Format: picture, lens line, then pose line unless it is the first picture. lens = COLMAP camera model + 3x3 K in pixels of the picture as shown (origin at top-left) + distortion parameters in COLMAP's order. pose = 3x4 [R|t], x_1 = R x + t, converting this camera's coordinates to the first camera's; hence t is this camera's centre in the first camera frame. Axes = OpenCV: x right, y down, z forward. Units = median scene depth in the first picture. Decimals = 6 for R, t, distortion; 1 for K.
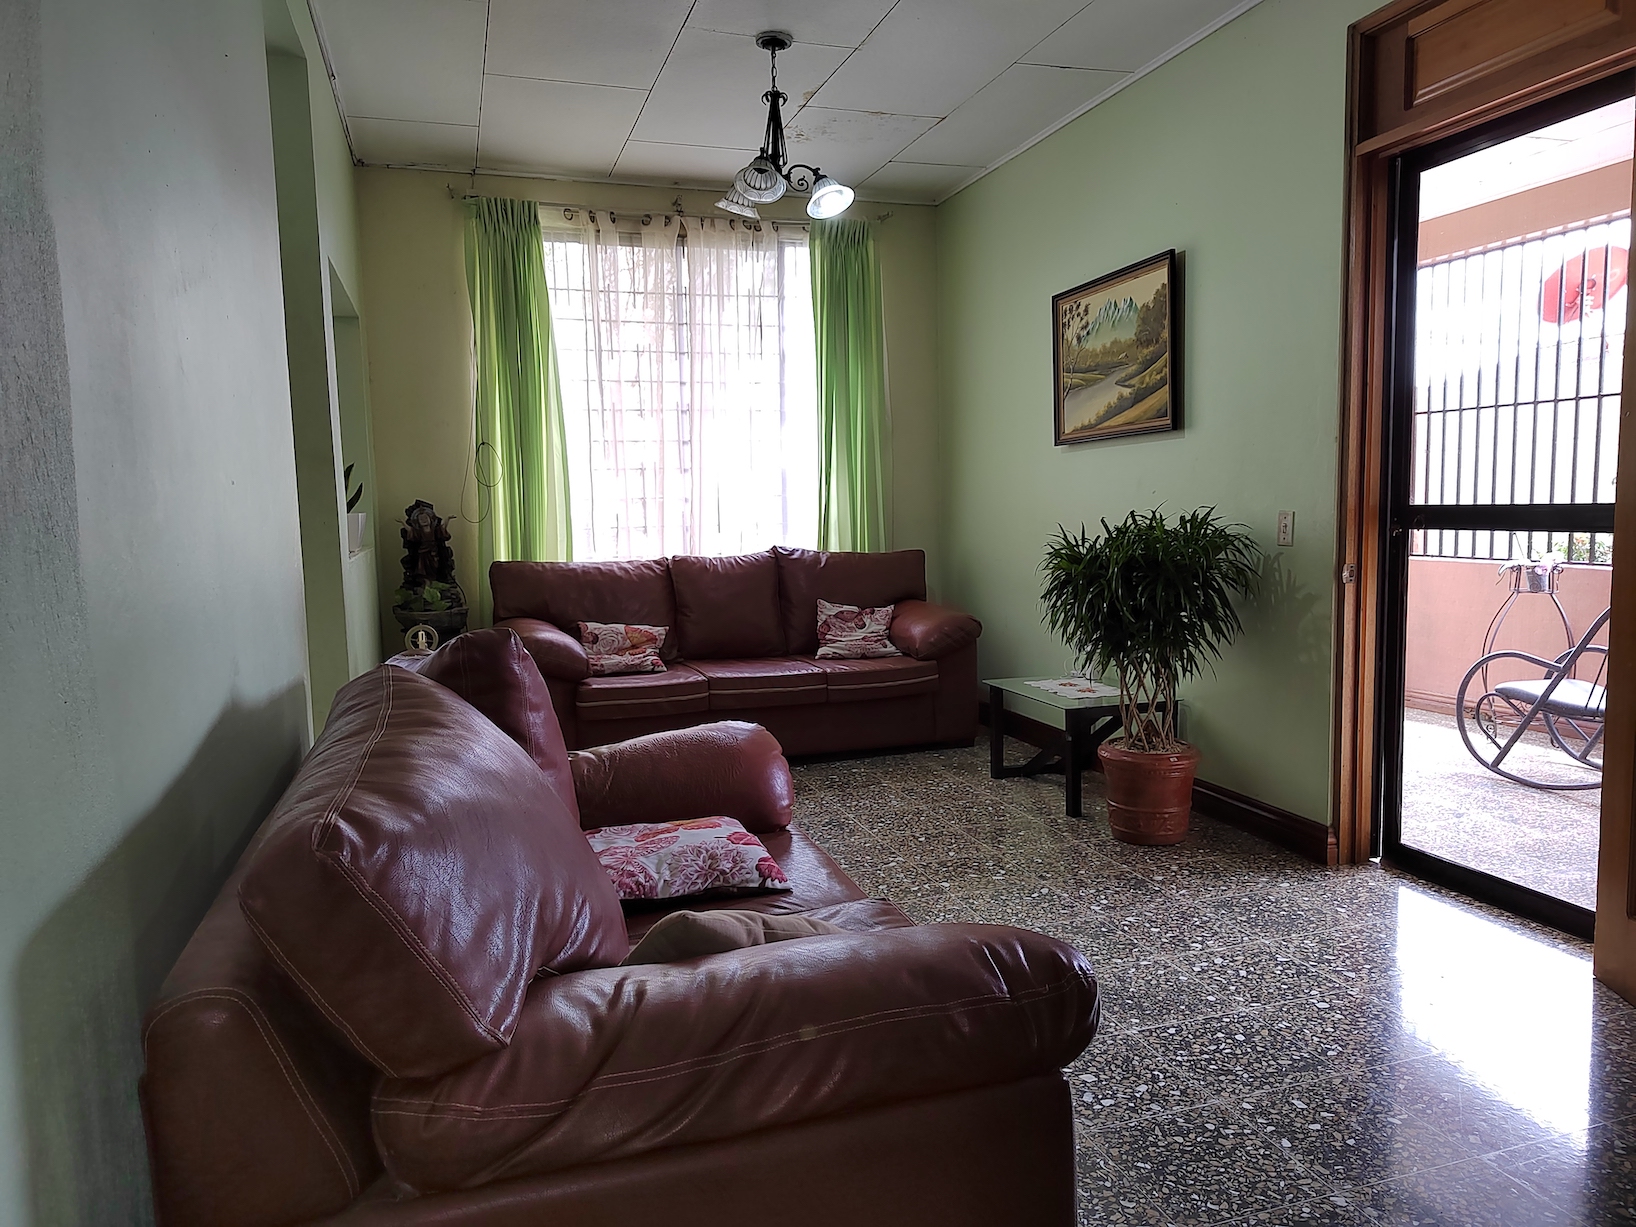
lens RADIAL K [[1093.3, 0, 815.6], [0, 1093.3, 611.1], [0, 0, 1]] dist [0.004968, 0.000106]
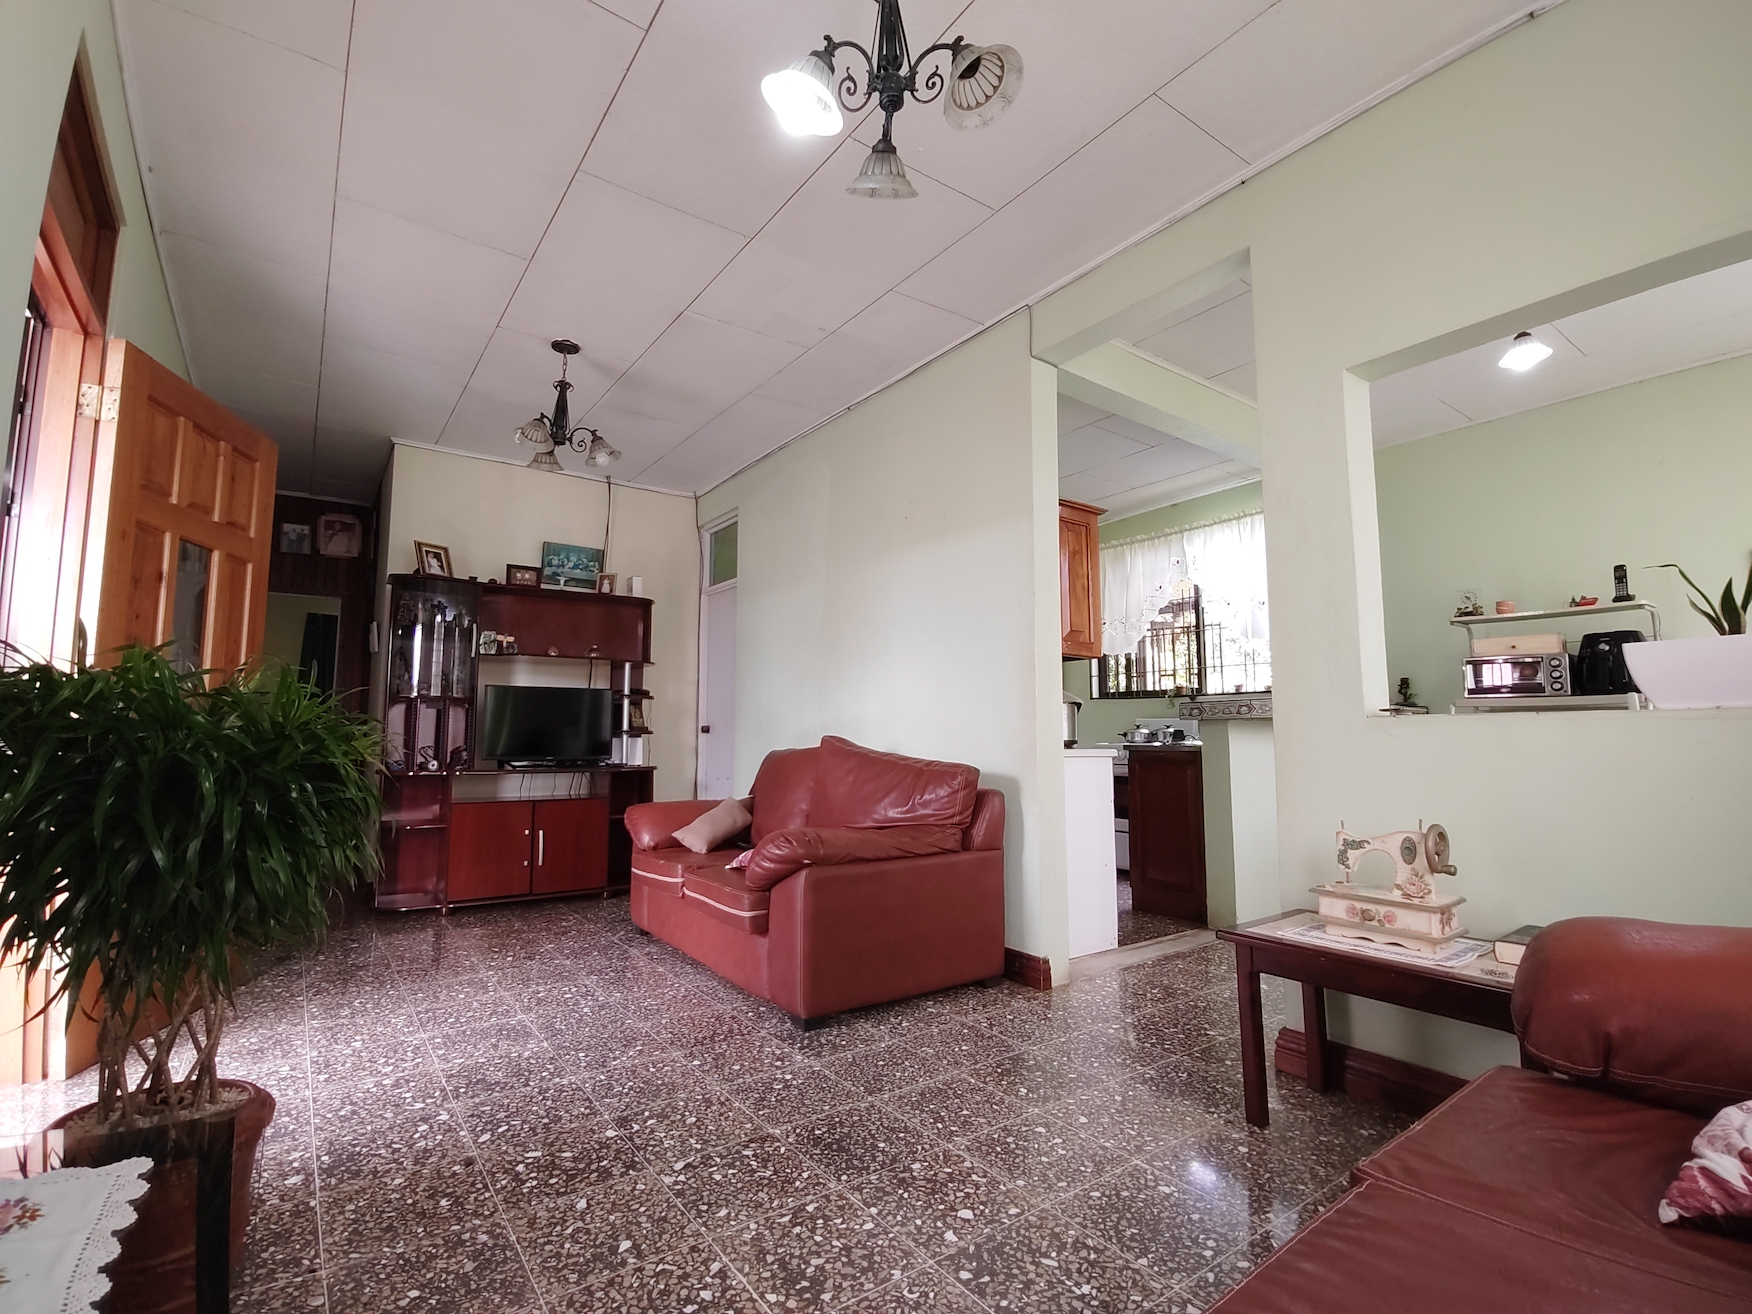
lens RADIAL K [[810.3, 0, 868.1], [0, 810.3, 651.8], [0, 0, 1]] dist [-0.006356, 0.000648]
pose [[-0.954047, -0.013697, -0.299344, 0.091401], [-0.012070, 0.999901, -0.007285, -0.073796], [0.299414, -0.003337, -0.954118, 1.222995]]
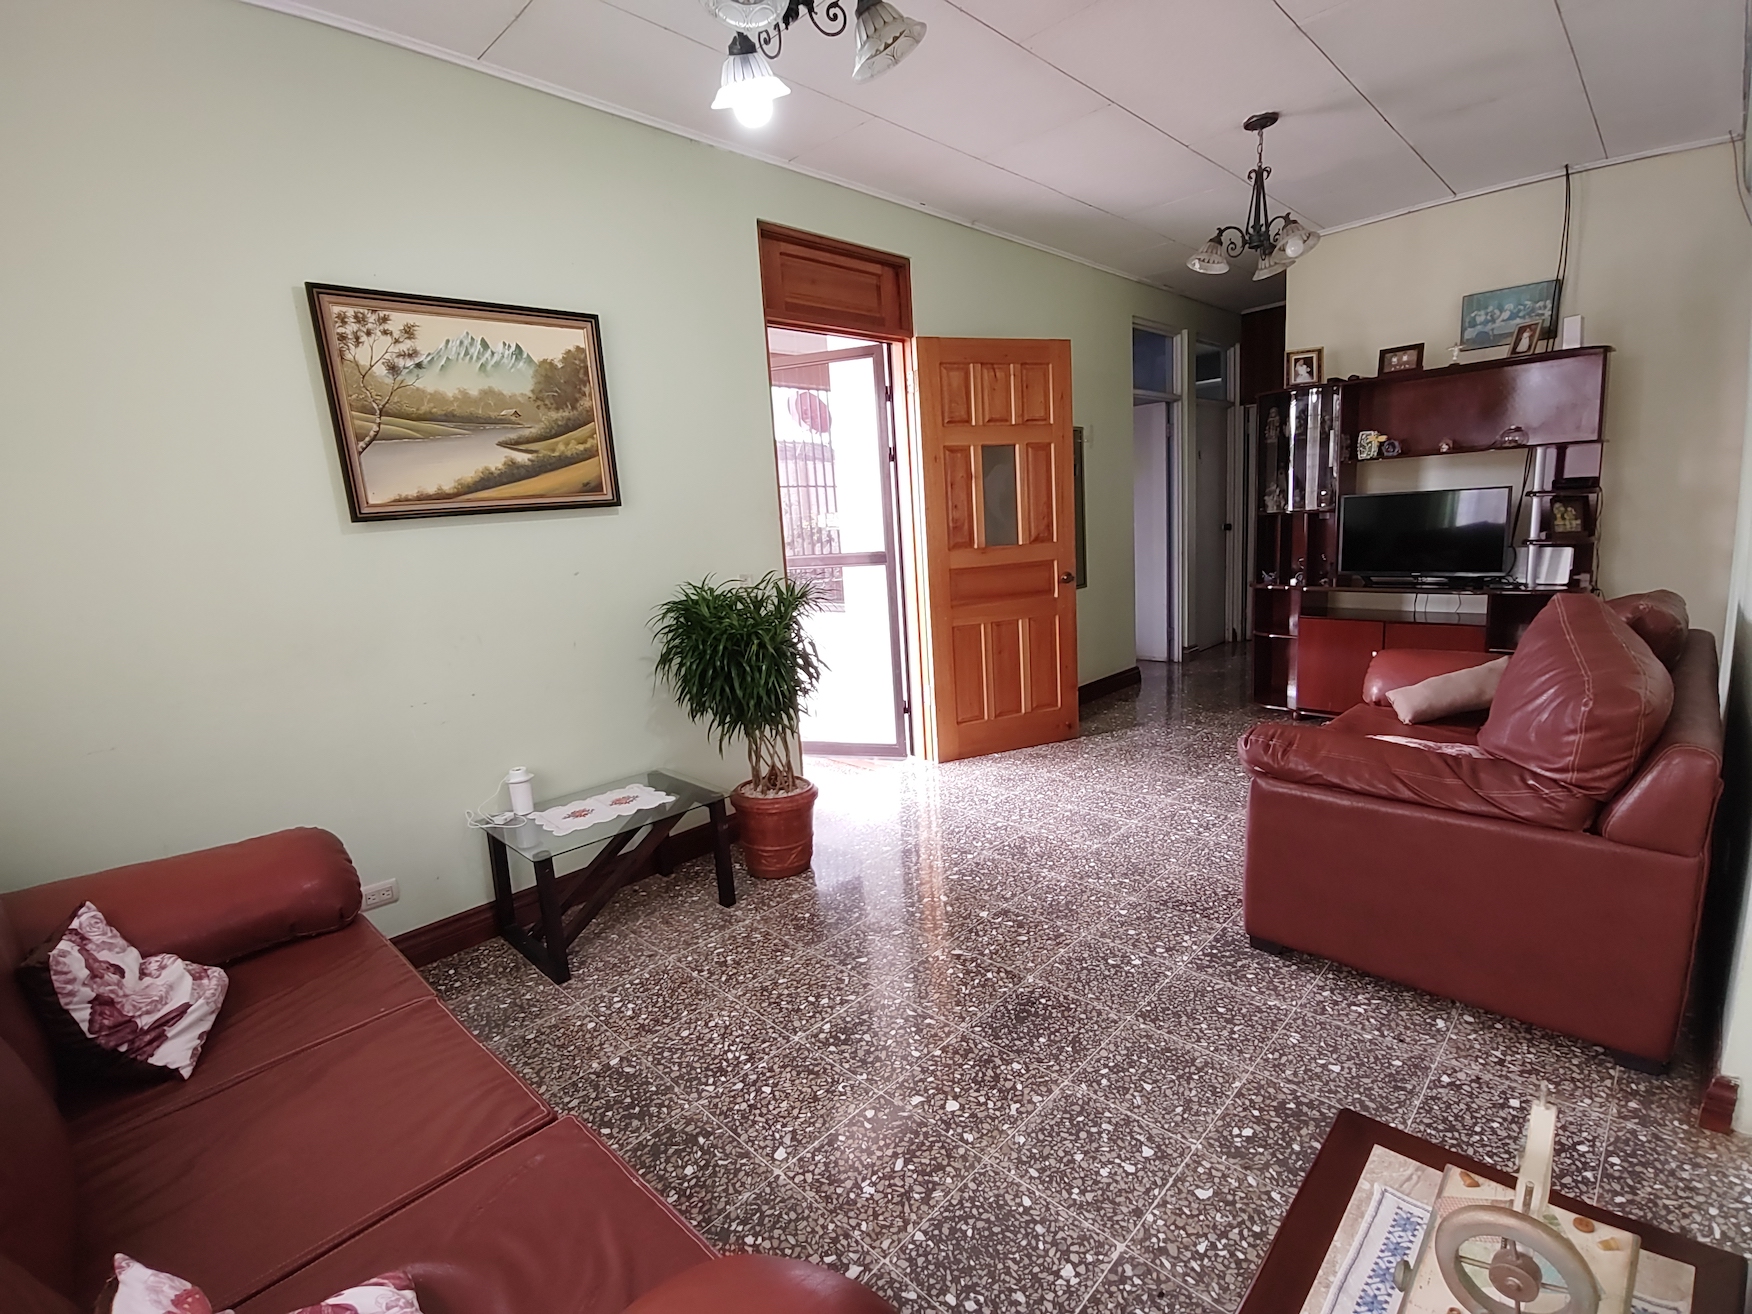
lens RADIAL K [[810.3, 0, 870.7], [0, 810.3, 654.3], [0, 0, 1]] dist [-0.006356, 0.000648]
pose [[-0.448148, -0.103867, 0.887905, -0.389812], [0.161013, 0.967606, 0.194458, -0.130210], [-0.879339, 0.230111, -0.416907, 1.038849]]
